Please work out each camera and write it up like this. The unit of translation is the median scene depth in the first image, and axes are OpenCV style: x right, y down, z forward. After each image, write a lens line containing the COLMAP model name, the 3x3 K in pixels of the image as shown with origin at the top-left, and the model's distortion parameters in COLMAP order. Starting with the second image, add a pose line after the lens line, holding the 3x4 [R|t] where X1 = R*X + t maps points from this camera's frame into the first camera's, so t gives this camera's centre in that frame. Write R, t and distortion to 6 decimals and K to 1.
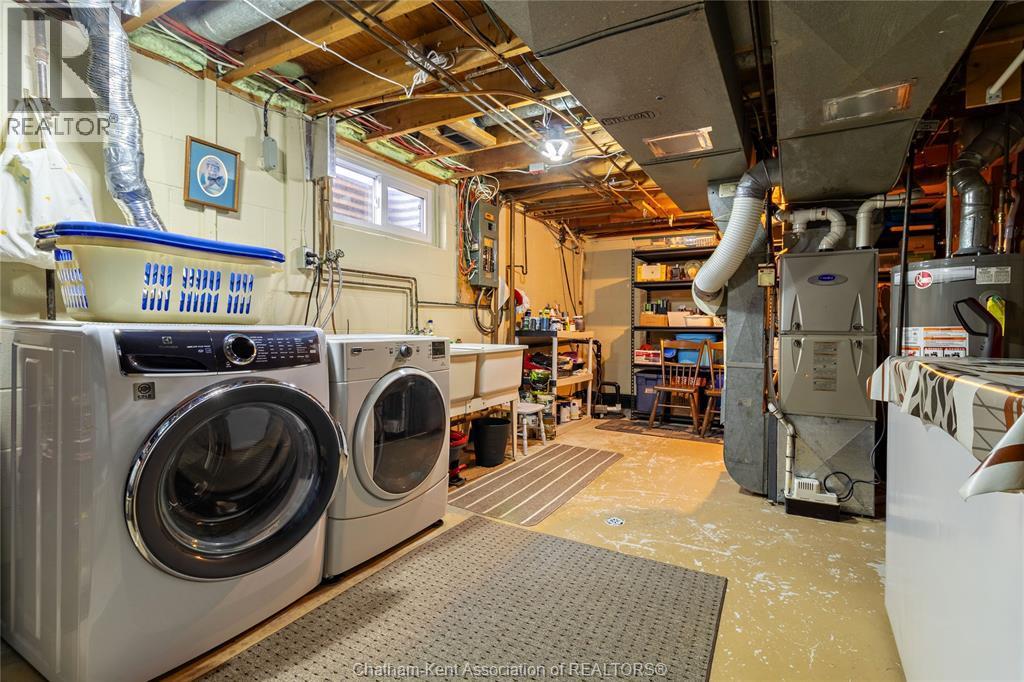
lens RADIAL K [[477.9, 0, 530.5], [0, 477.9, 329.9], [0, 0, 1]] dist [0.005403, 0.000413]
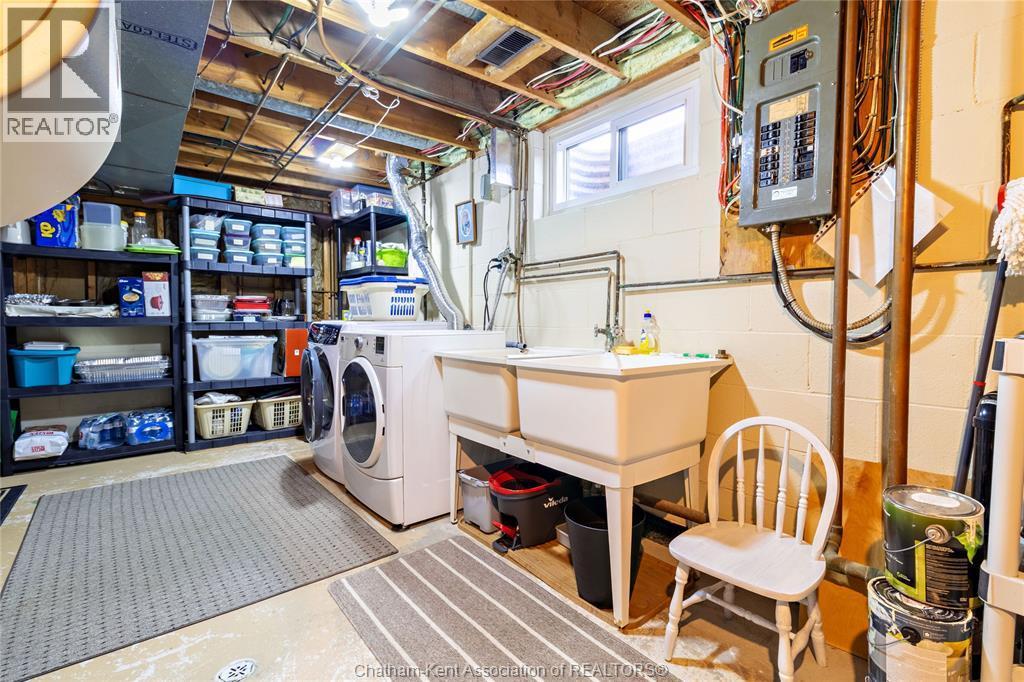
lens RADIAL K [[477.9, 0, 530.5], [0, 477.9, 329.9], [0, 0, 1]] dist [0.005403, 0.000413]
pose [[-0.374924, 0.005841, -0.927037, 0.495540], [-0.010736, 0.999886, 0.010642, -0.004570], [0.926993, 0.013943, -0.374818, 1.338341]]
